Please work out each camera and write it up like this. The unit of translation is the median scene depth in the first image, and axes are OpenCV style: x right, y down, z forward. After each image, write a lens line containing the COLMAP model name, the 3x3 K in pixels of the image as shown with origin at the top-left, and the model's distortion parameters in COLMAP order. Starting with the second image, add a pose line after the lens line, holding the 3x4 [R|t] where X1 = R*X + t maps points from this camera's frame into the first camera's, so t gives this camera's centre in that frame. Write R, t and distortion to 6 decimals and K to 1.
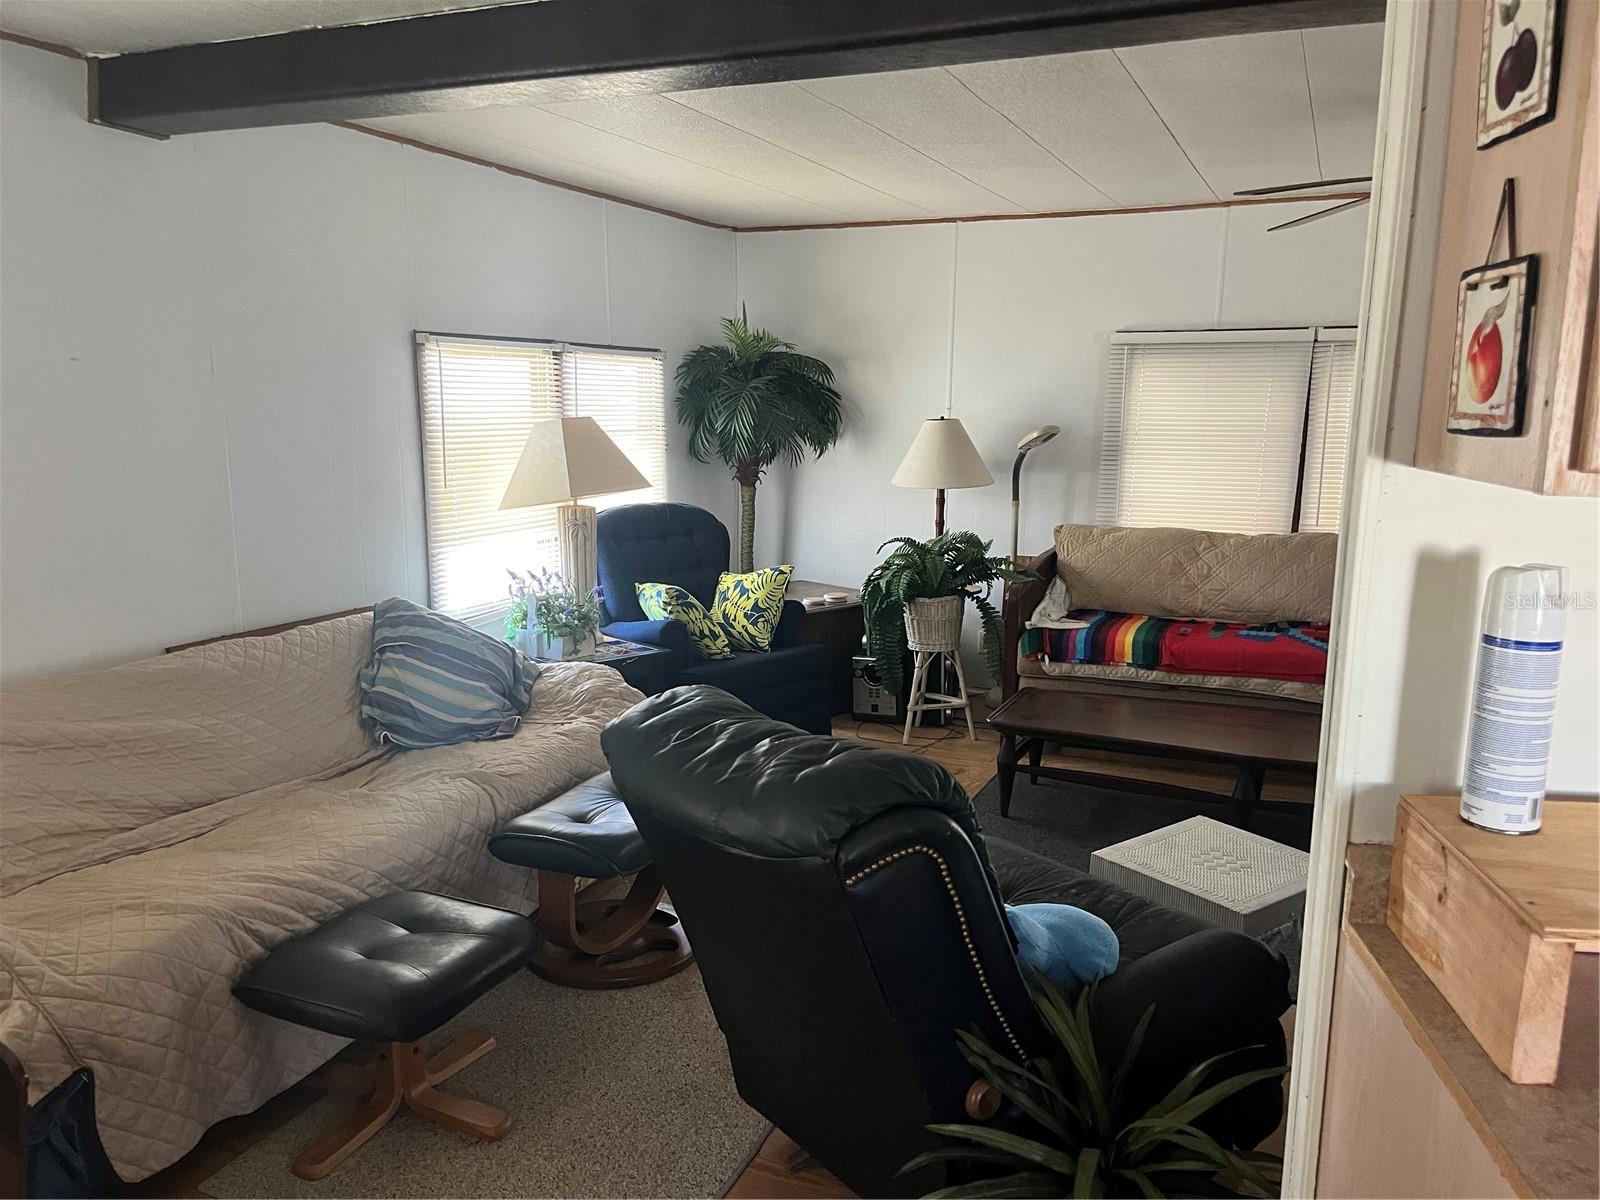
lens RADIAL K [[1219.4, 0, 792.7], [0, 1219.4, 611.8], [0, 0, 1]] dist [0.061976, -0.081478]
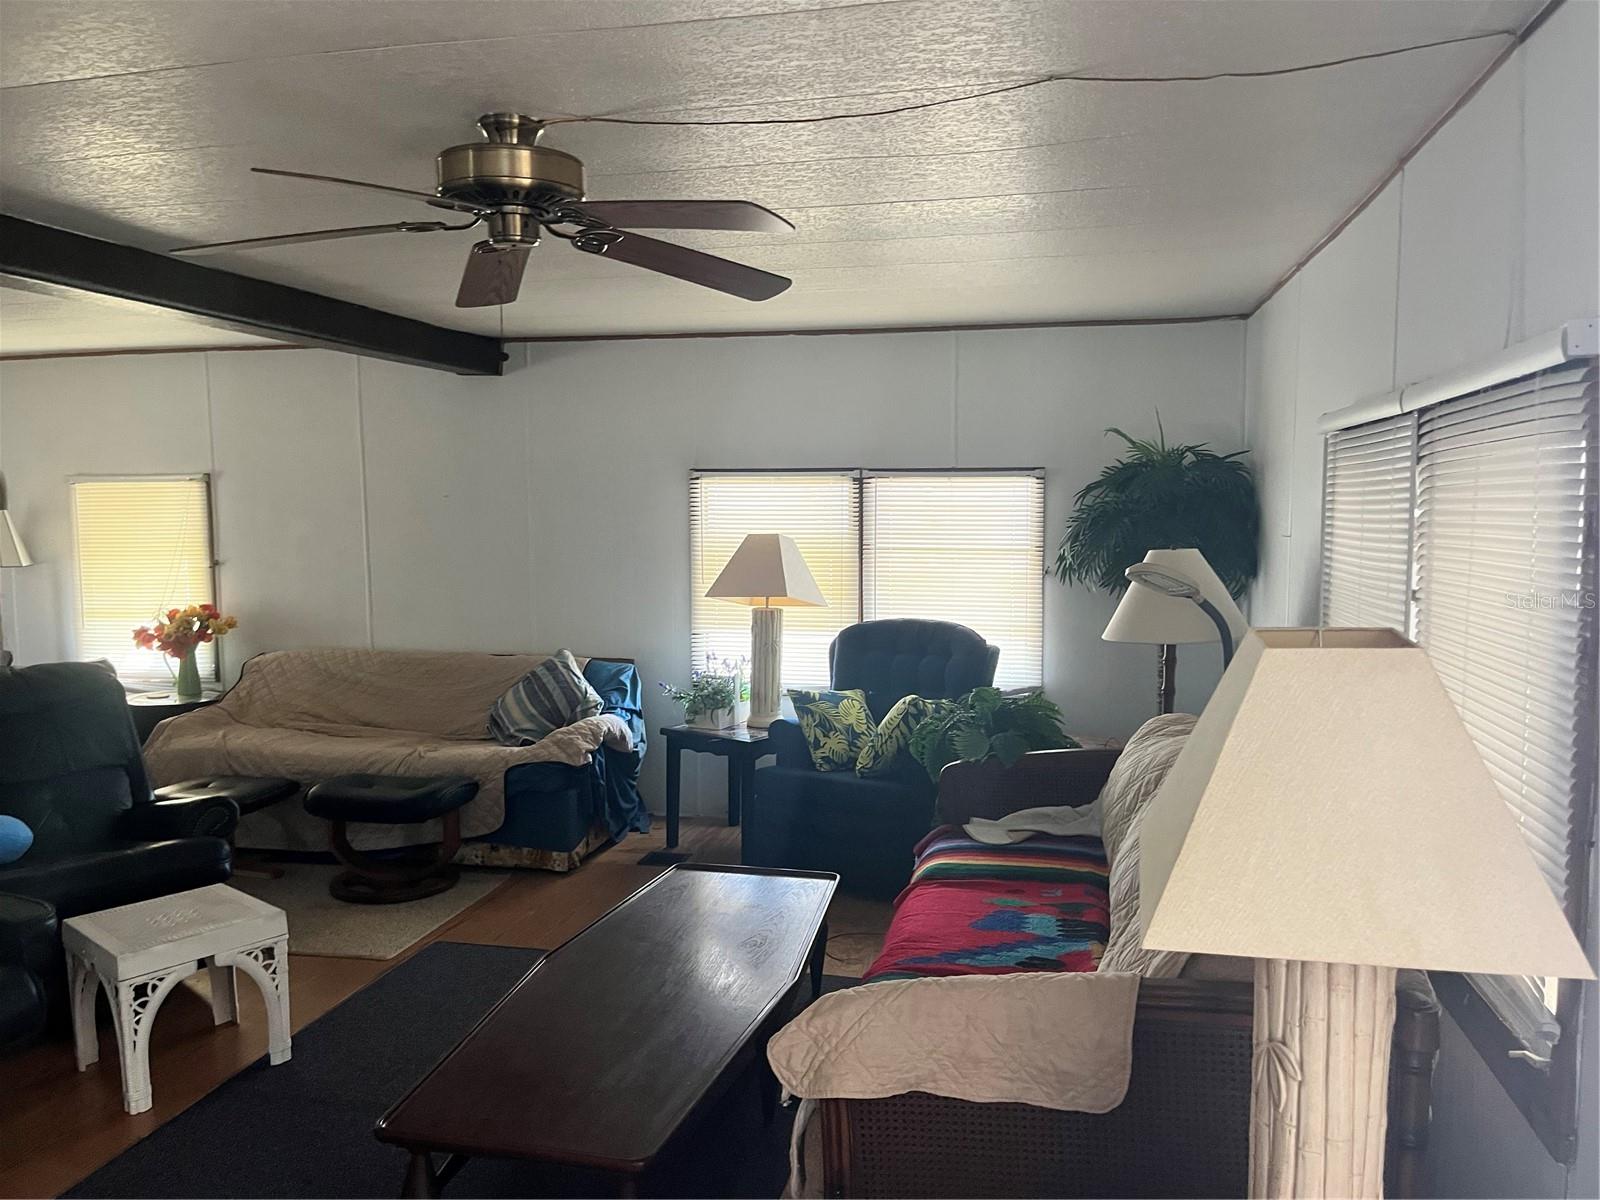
lens RADIAL K [[1216.8, 0, 800.0], [0, 1216.8, 600.0], [0, 0, 1]] dist [0.106885, -0.209054]
pose [[0.193583, 0.074023, -0.978287, 0.907970], [-0.172206, 0.984232, 0.040397, -0.136874], [0.965852, 0.160647, 0.203278, 0.736518]]
